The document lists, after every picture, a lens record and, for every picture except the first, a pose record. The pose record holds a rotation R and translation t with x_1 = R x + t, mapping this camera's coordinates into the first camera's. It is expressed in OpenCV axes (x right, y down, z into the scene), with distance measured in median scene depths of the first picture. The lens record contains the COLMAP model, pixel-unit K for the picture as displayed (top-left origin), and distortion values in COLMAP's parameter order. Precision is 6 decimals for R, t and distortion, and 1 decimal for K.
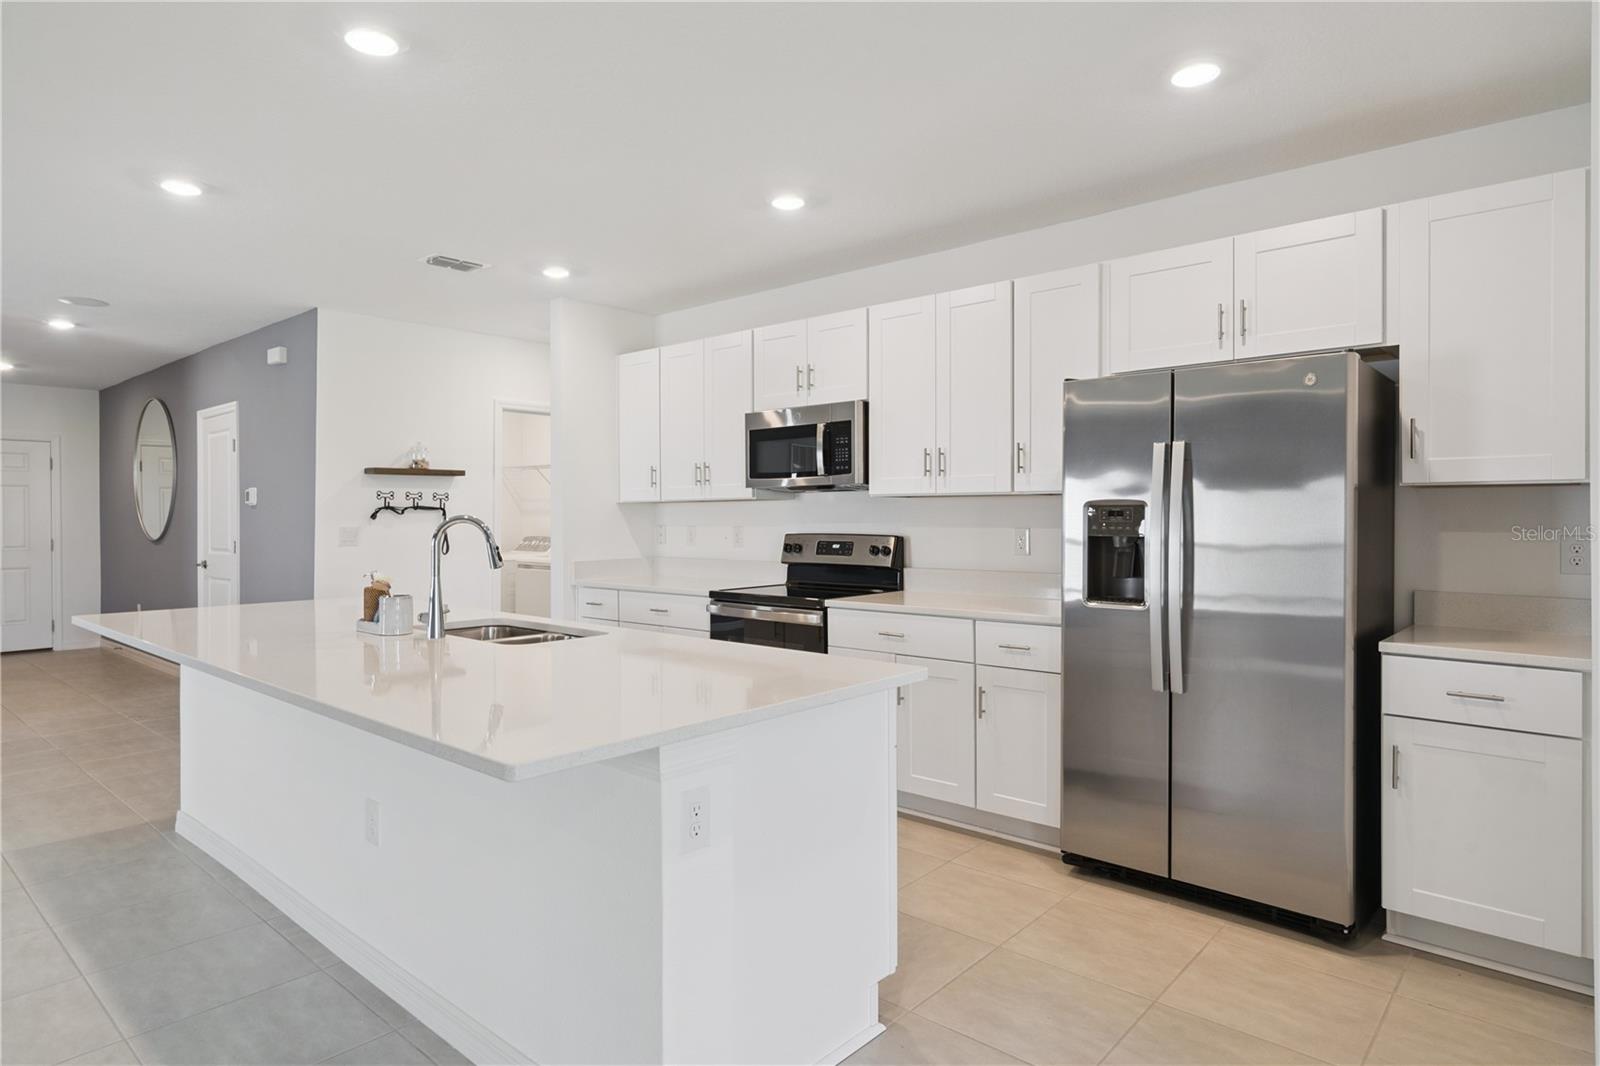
lens RADIAL K [[920.8, 0, 810.0], [0, 920.8, 516.8], [0, 0, 1]] dist [0.007225, -0.001688]
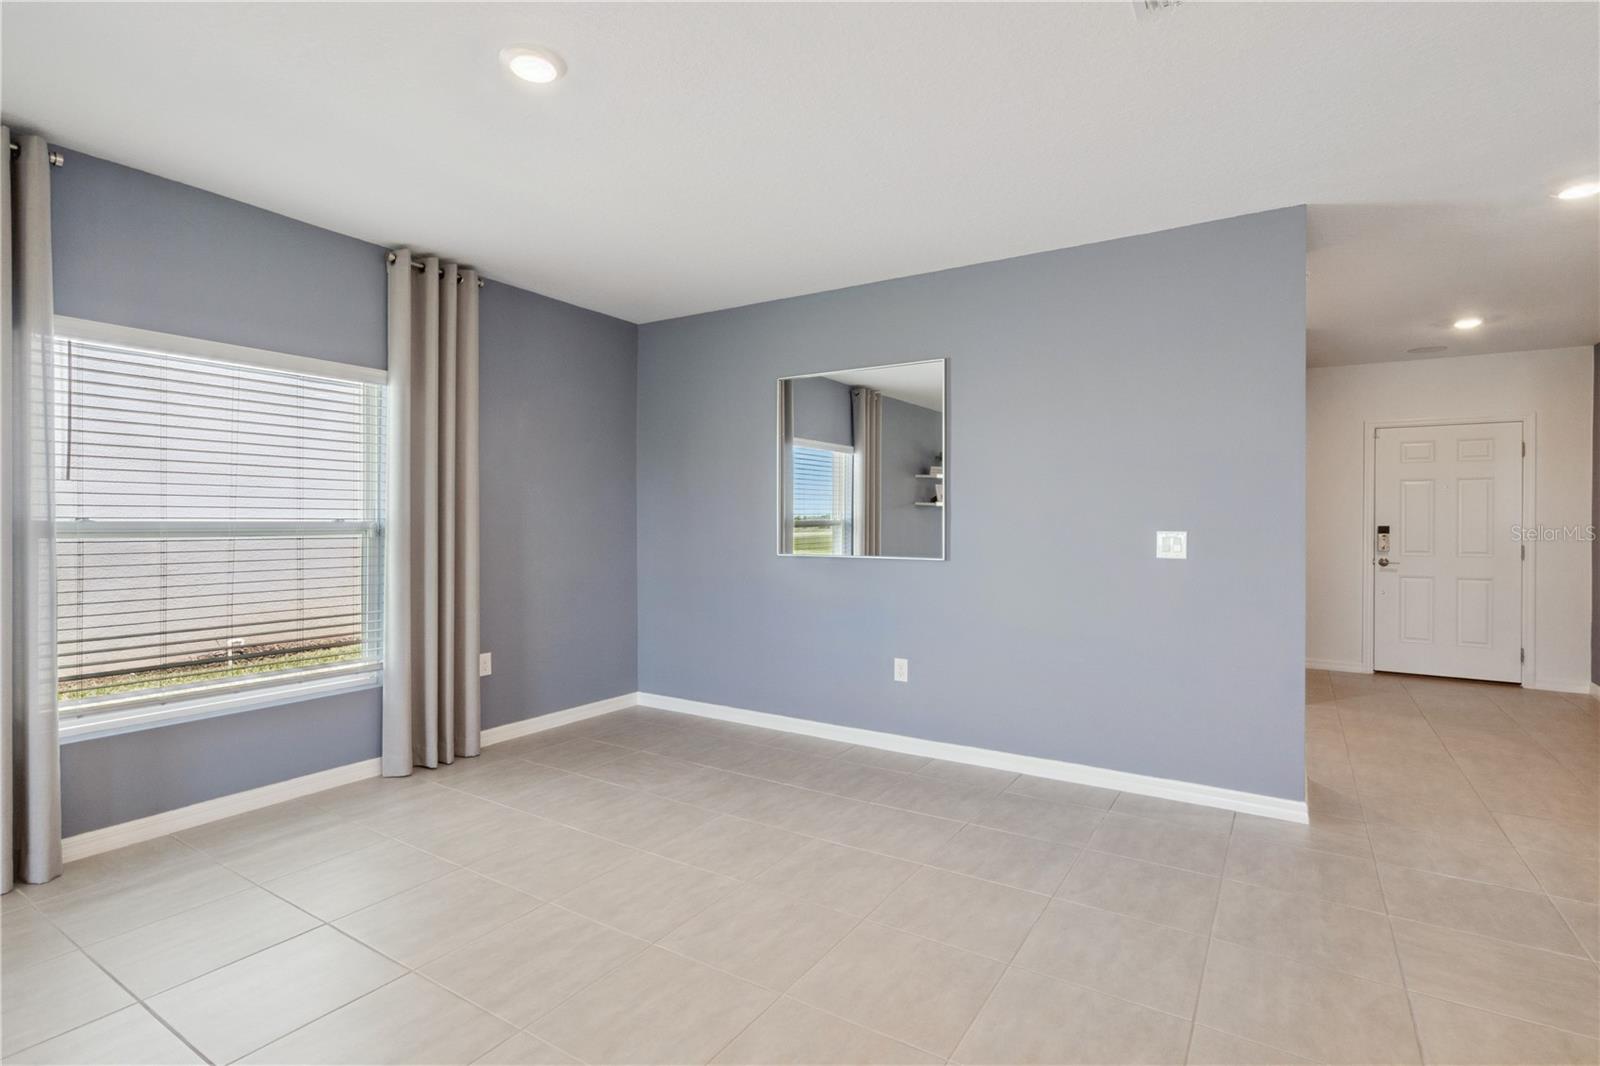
lens RADIAL K [[779.4, 0, 797.7], [0, 779.4, 521.7], [0, 0, 1]] dist [0.000486, -0.000157]
pose [[0.162787, 0.009293, -0.986617, -0.483606], [-0.008707, 0.999930, 0.007982, 0.007630], [0.986623, 0.007291, 0.162856, 0.515461]]
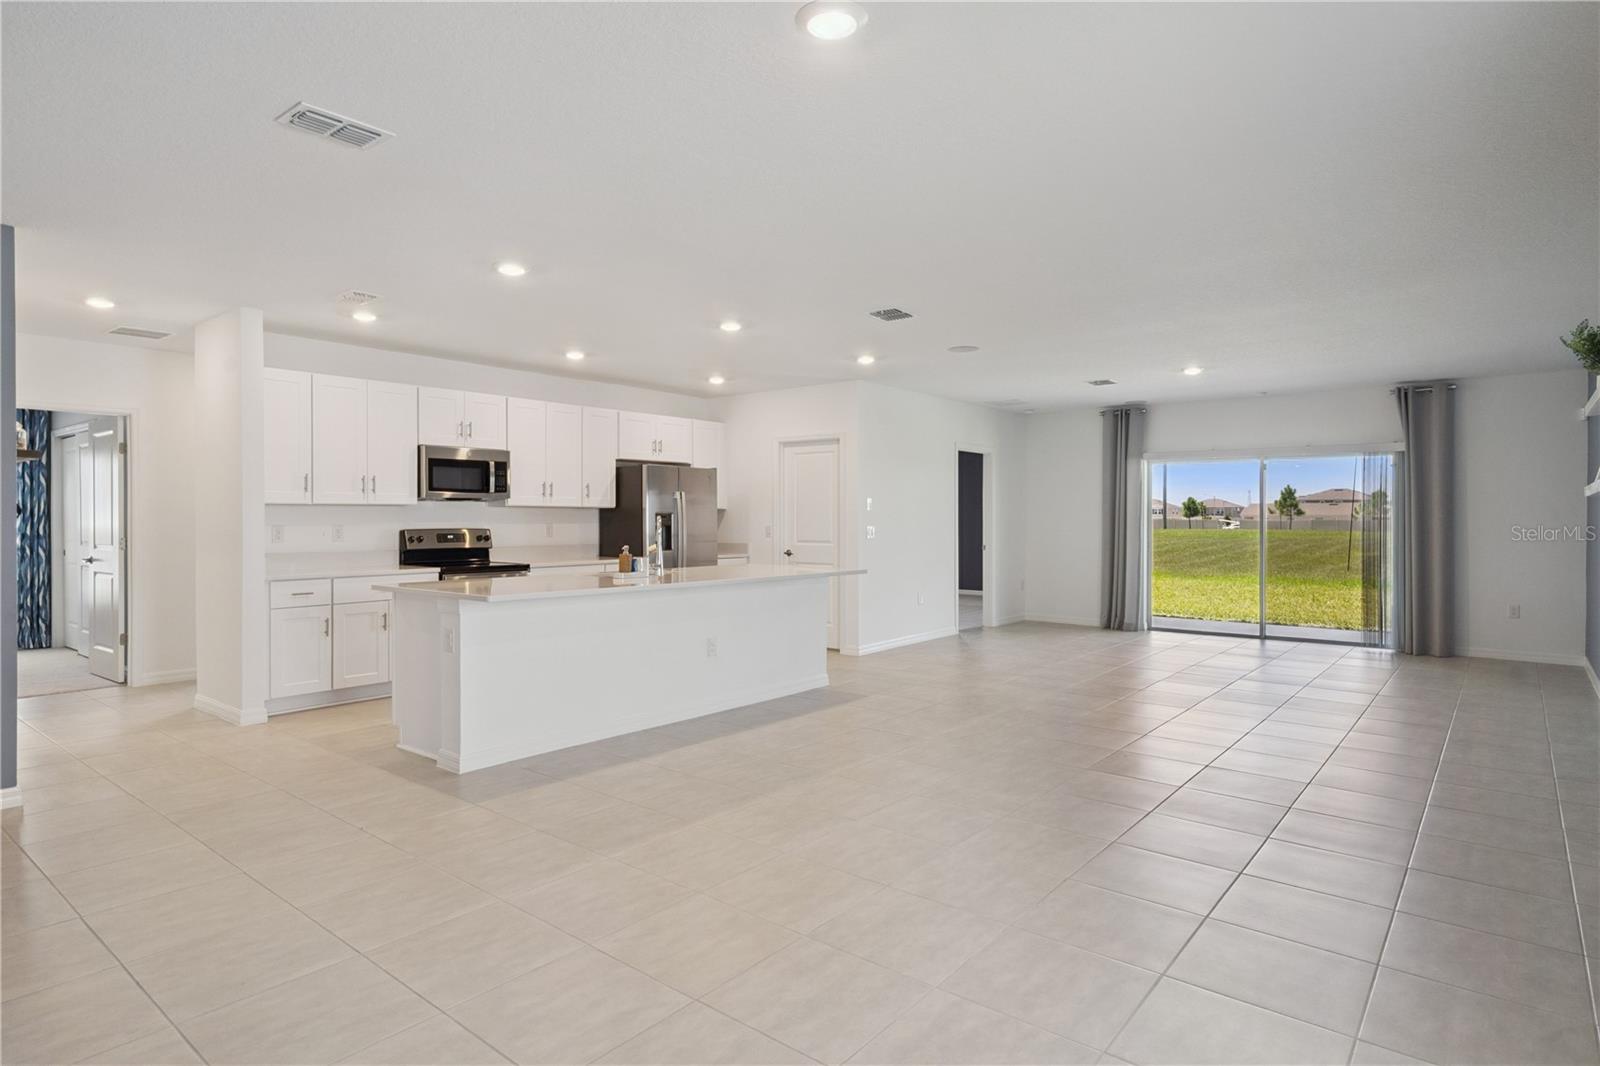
lens RADIAL K [[894.8, 0, 795.8], [0, 894.8, 521.6], [0, 0, 1]] dist [0.005092, 0.001969]
pose [[-0.045018, -0.000688, 0.998986, -1.488442], [-0.001608, 0.999999, 0.000616, 0.004755], [-0.998985, -0.001579, -0.045019, 0.481274]]
